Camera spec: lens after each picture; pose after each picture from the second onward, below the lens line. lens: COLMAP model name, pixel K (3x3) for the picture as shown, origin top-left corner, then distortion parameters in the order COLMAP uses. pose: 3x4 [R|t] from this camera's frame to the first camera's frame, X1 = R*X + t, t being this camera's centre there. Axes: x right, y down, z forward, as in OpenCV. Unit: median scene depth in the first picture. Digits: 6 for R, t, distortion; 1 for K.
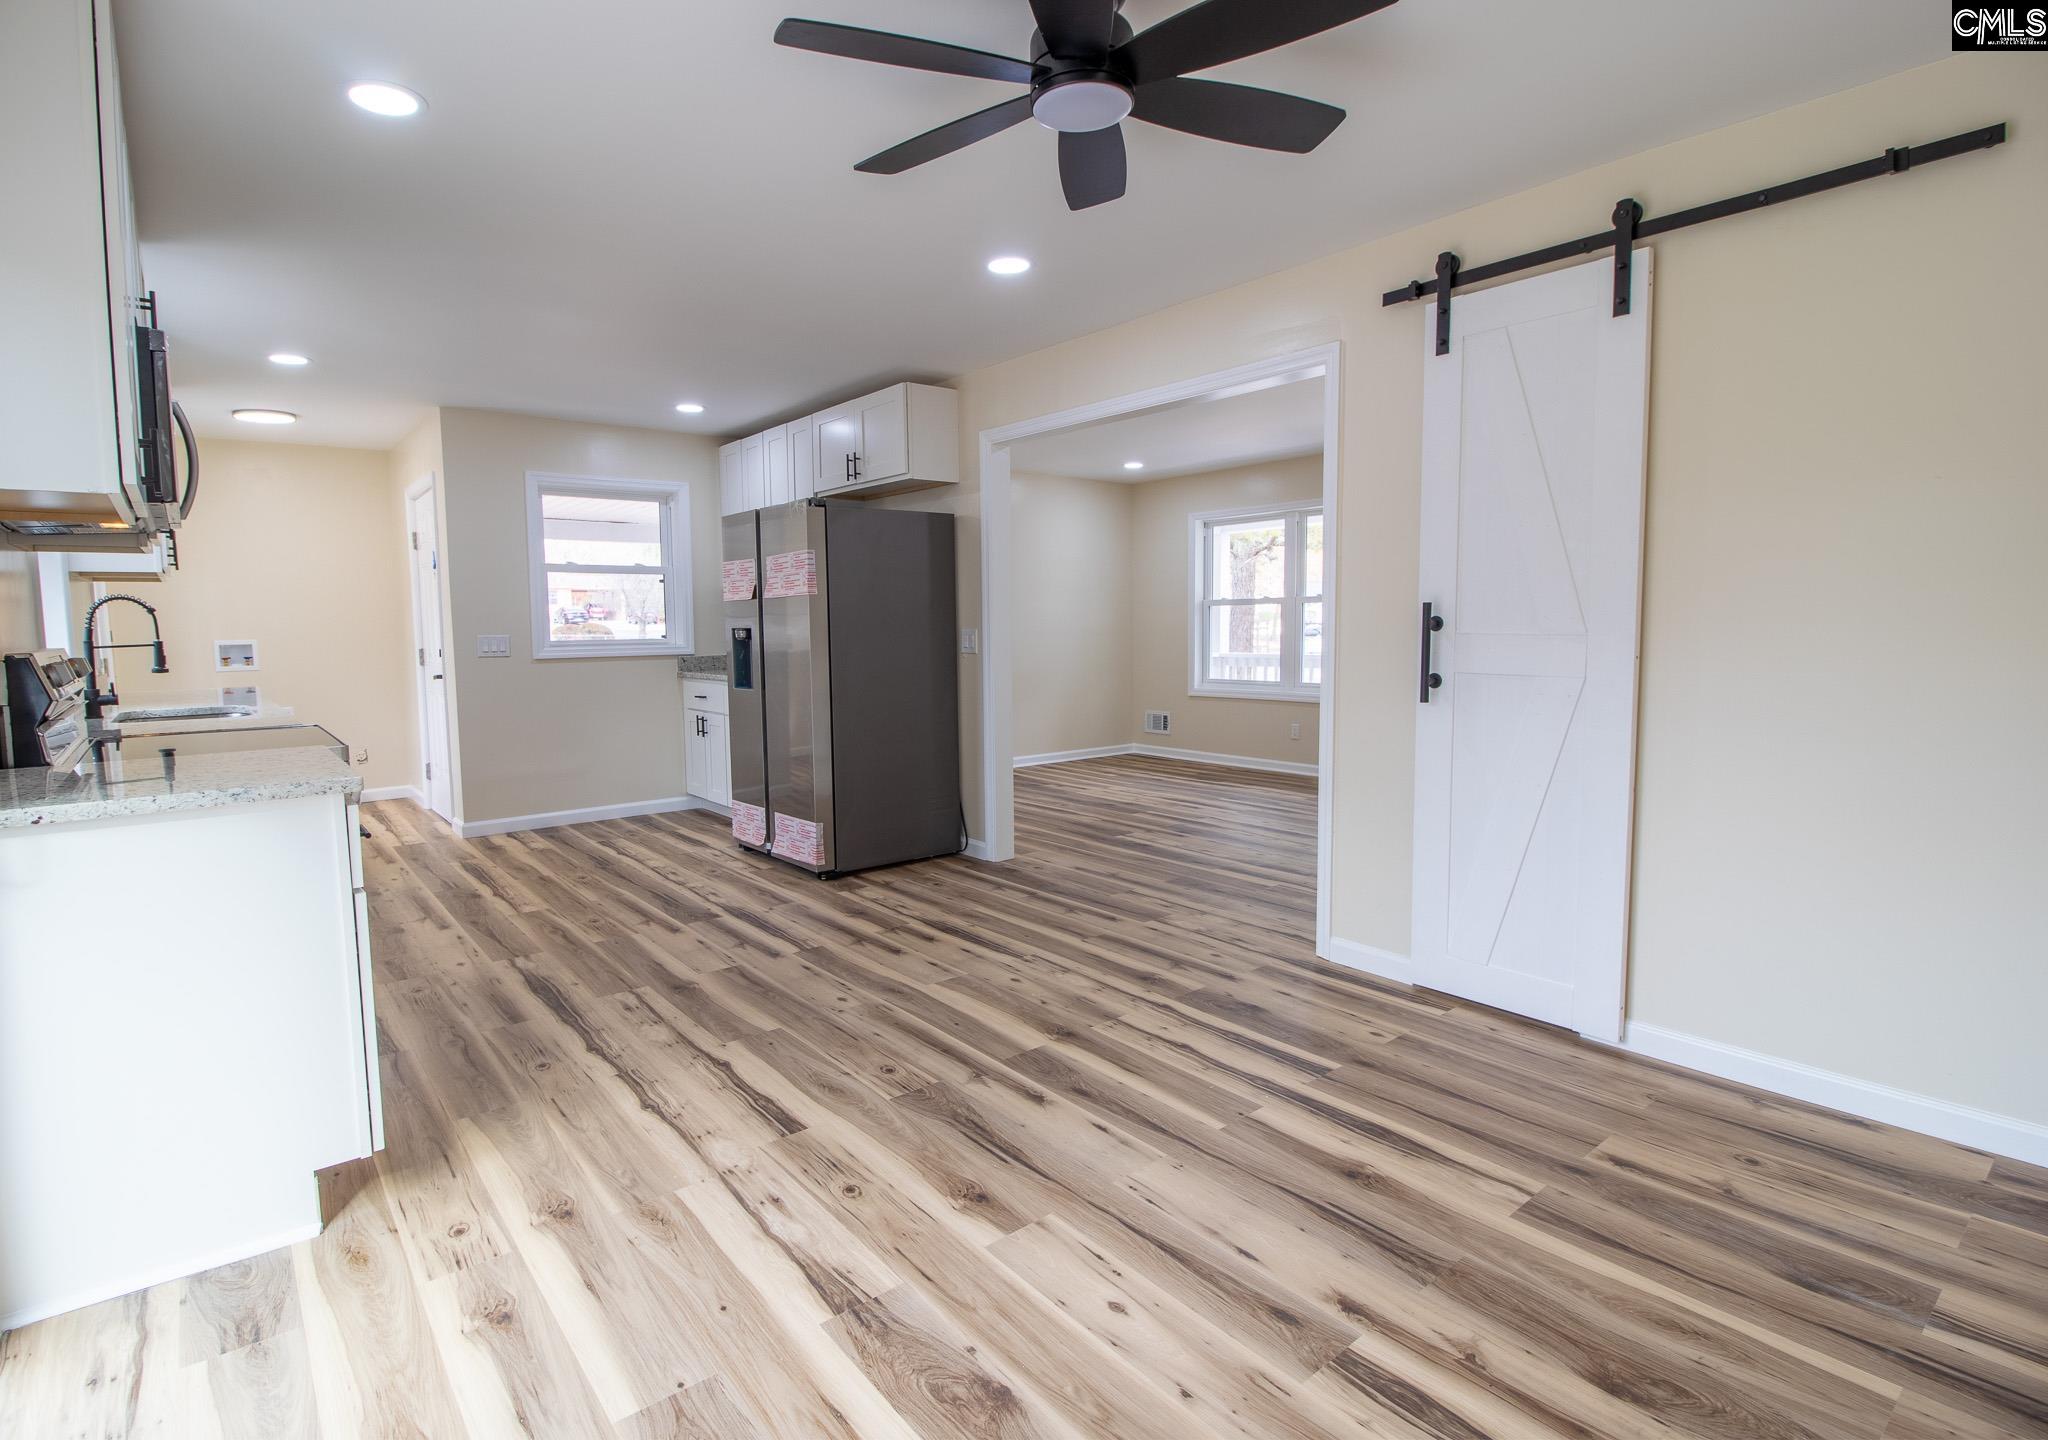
lens RADIAL K [[1003.6, 0, 994.3], [0, 1003.6, 708.6], [0, 0, 1]] dist [-0.022177, -0.000798]
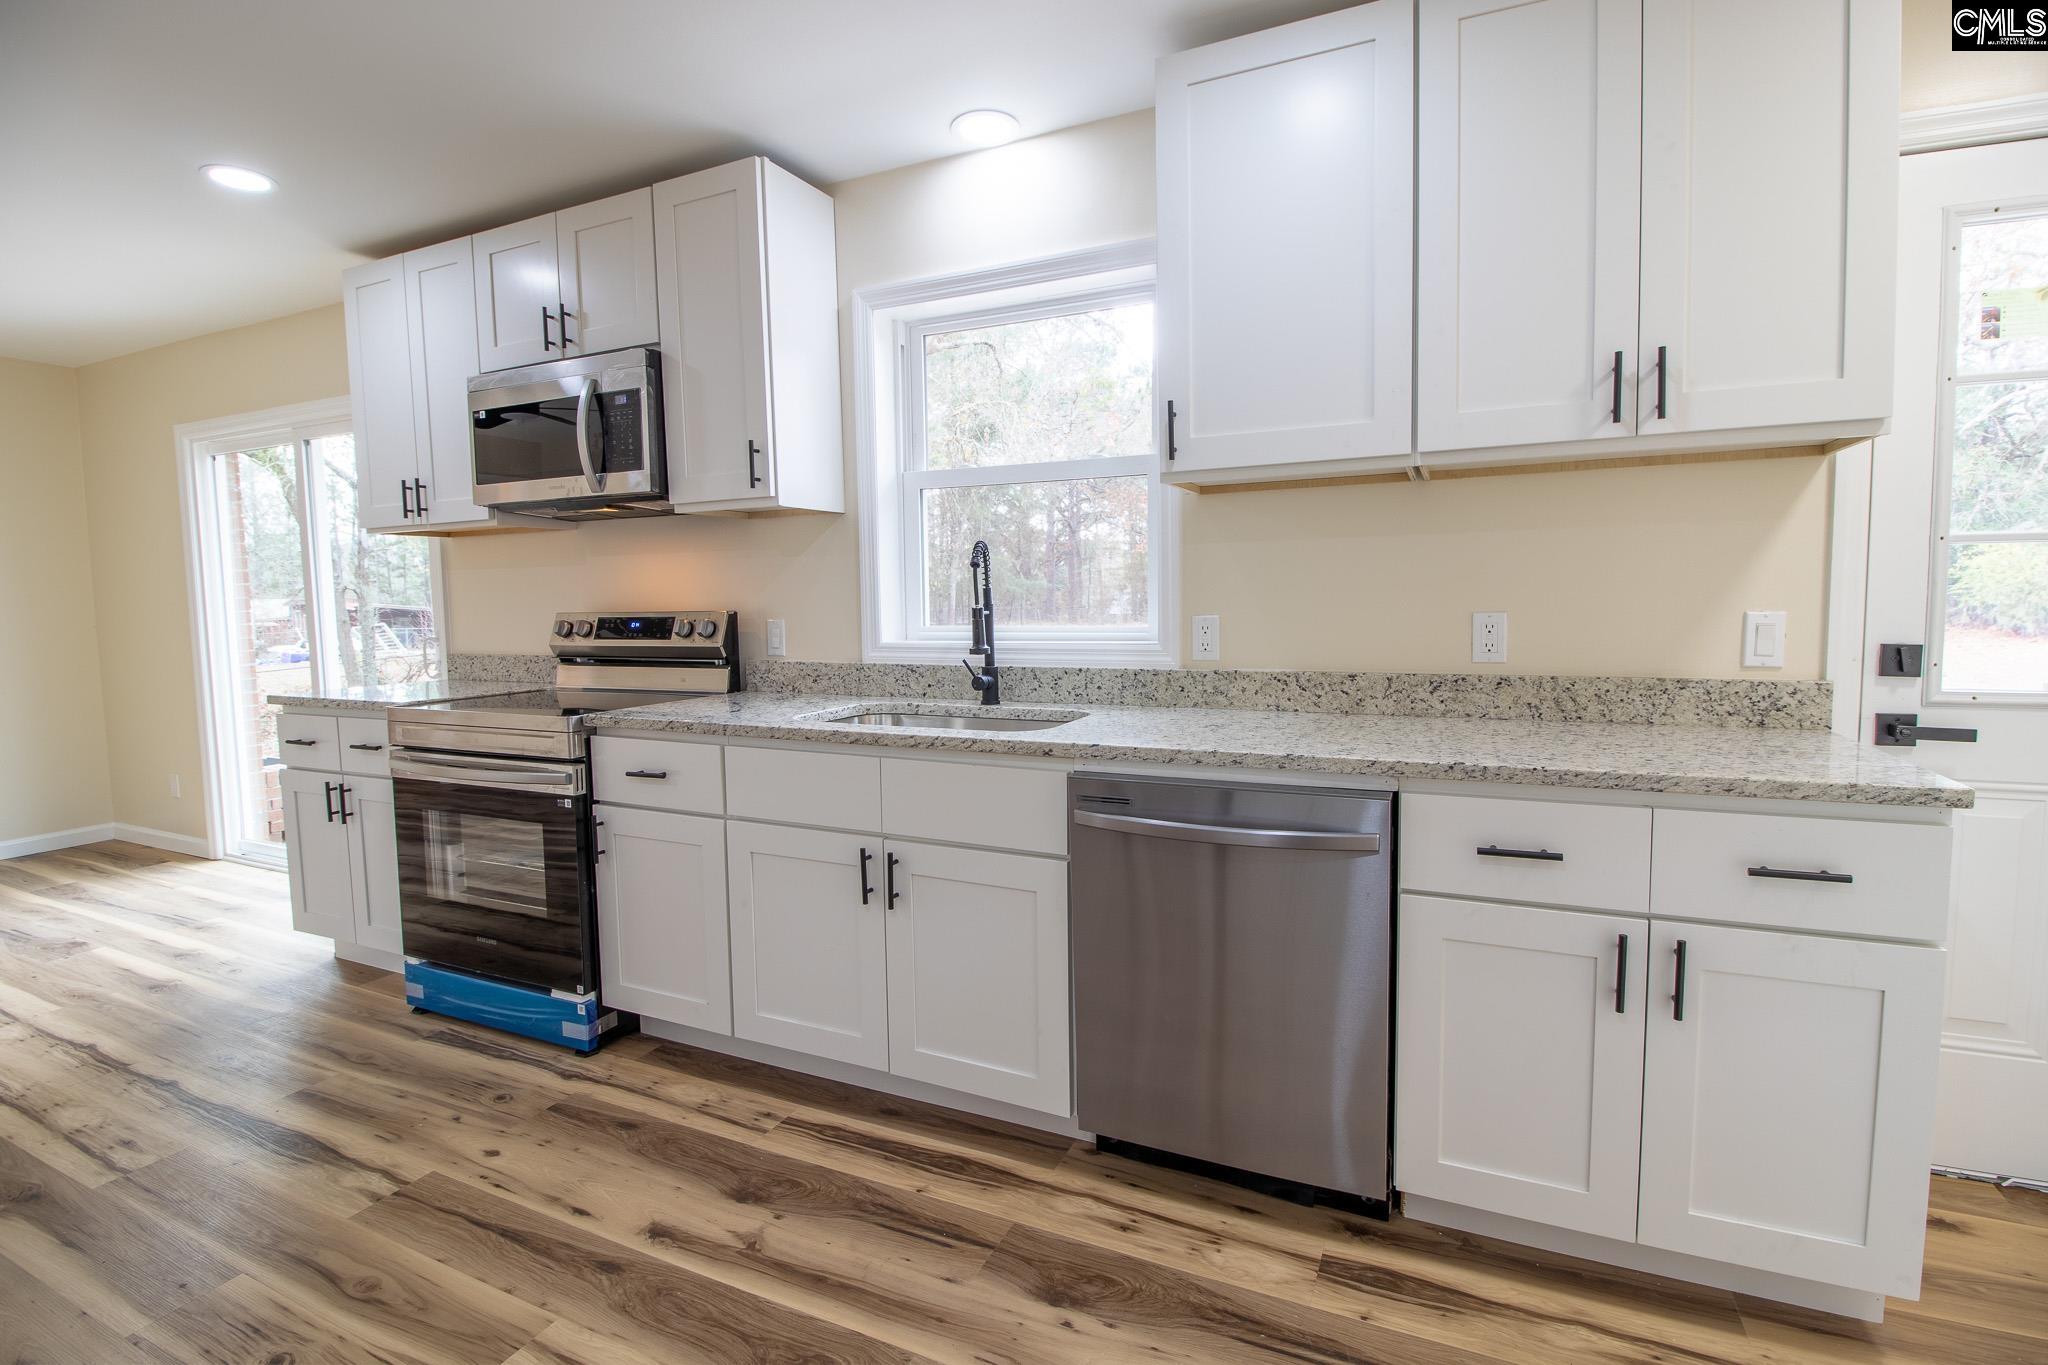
lens RADIAL K [[949.5, 0, 1032.1], [0, 949.5, 671.4], [0, 0, 1]] dist [-0.001521, -0.010967]
pose [[-0.894779, 0.062047, -0.442177, -0.777620], [-0.012597, 0.986396, 0.163904, -0.175762], [0.446332, 0.152228, -0.881825, 2.112445]]
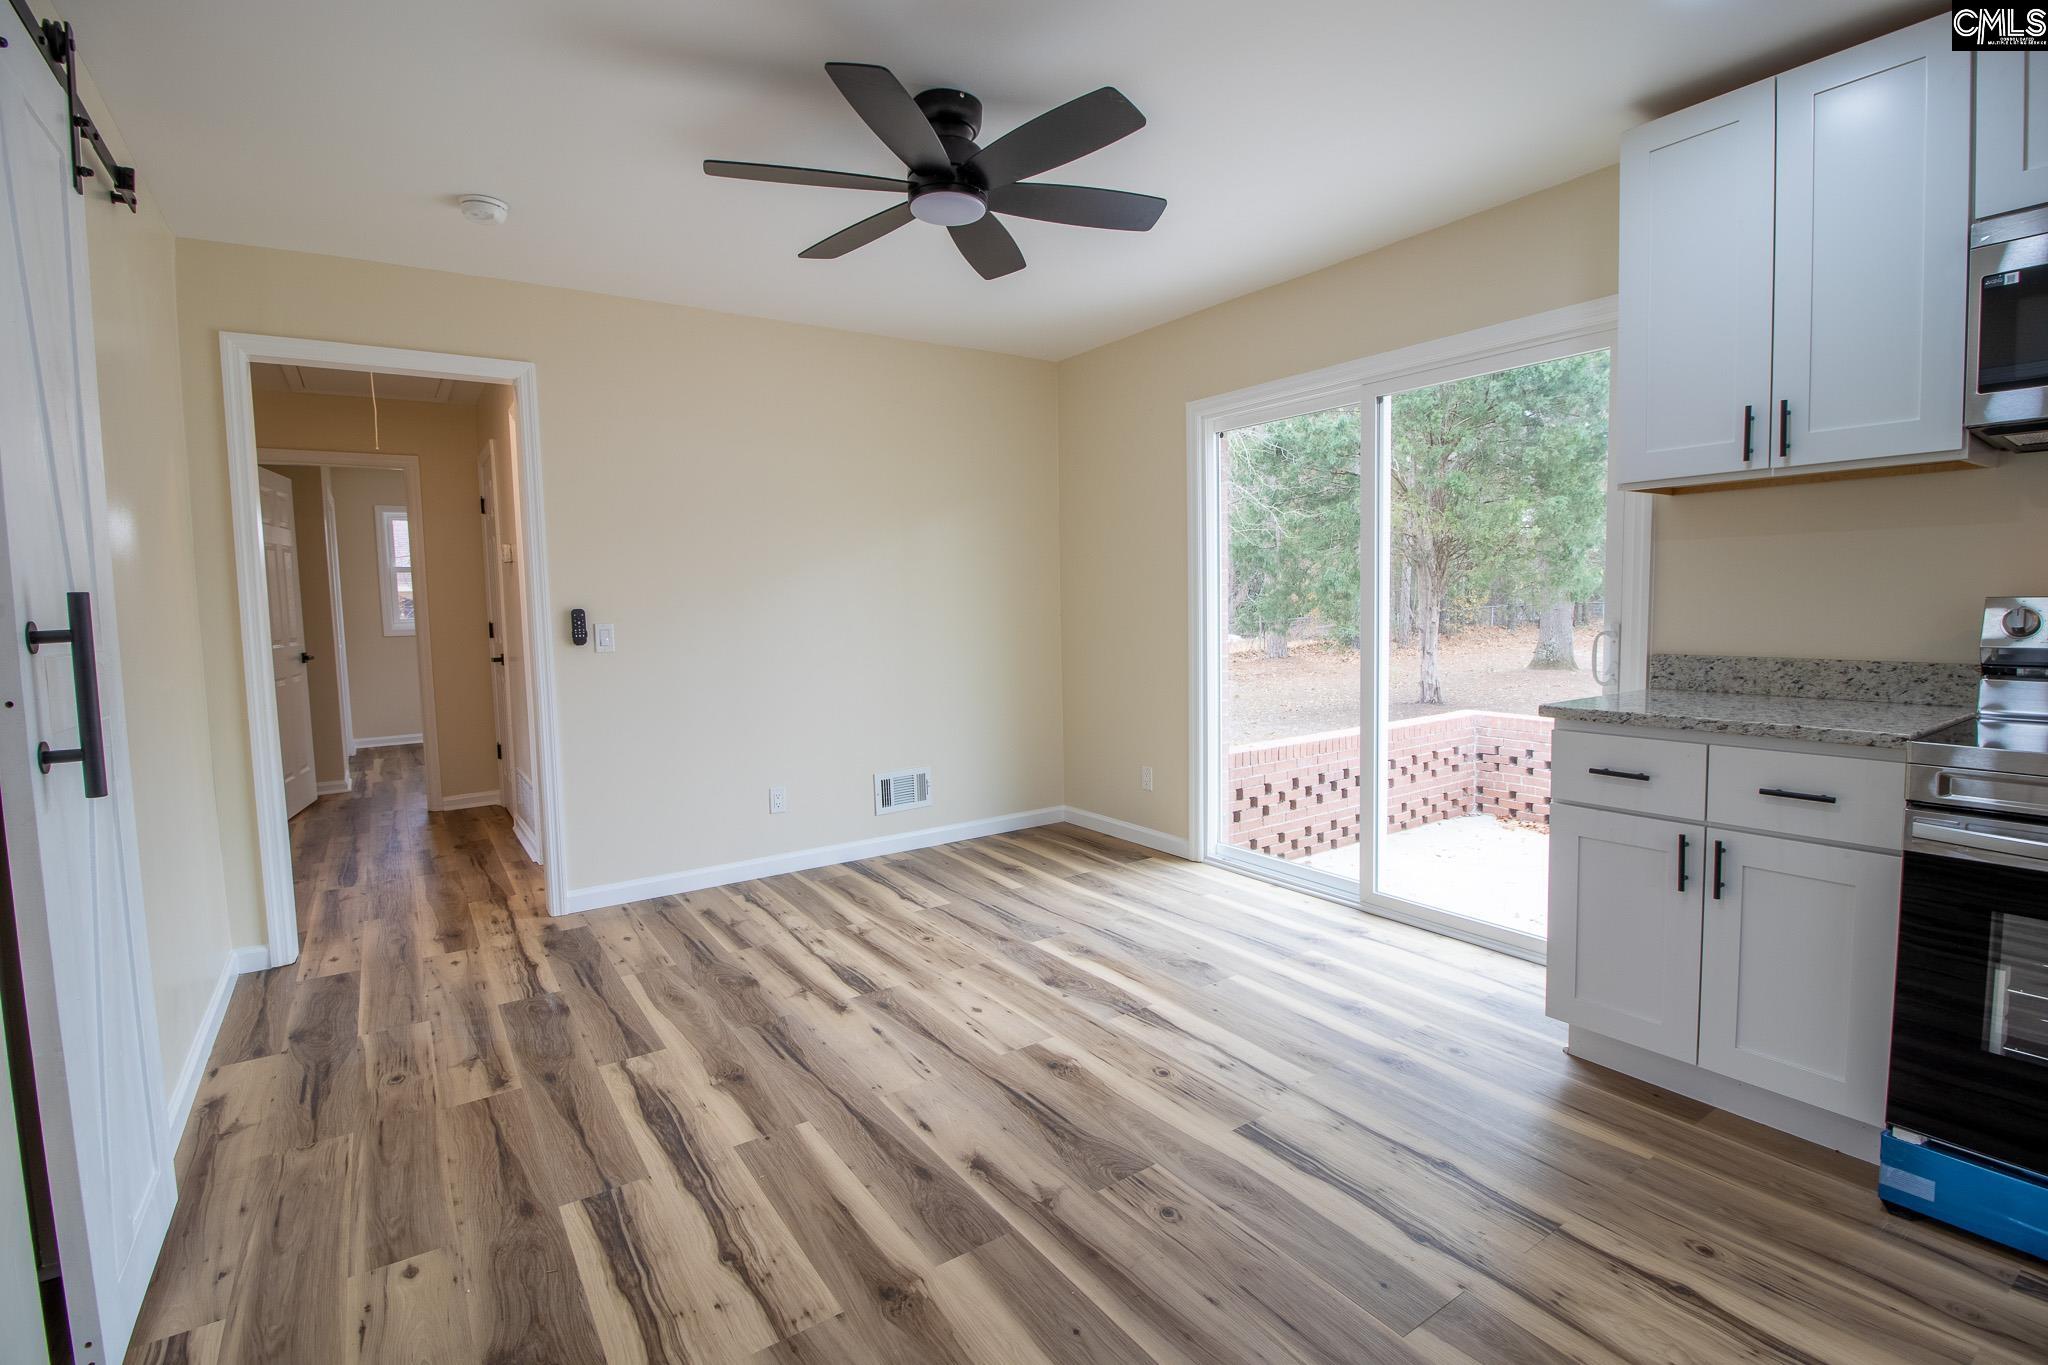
lens RADIAL K [[949.5, 0, 1036.9], [0, 949.5, 666.3], [0, 0, 1]] dist [-0.001521, -0.010967]
pose [[-0.996964, 0.027667, 0.072787, -0.069769], [0.038795, 0.986959, 0.156229, -0.137195], [-0.067515, 0.158578, -0.985035, 1.587631]]
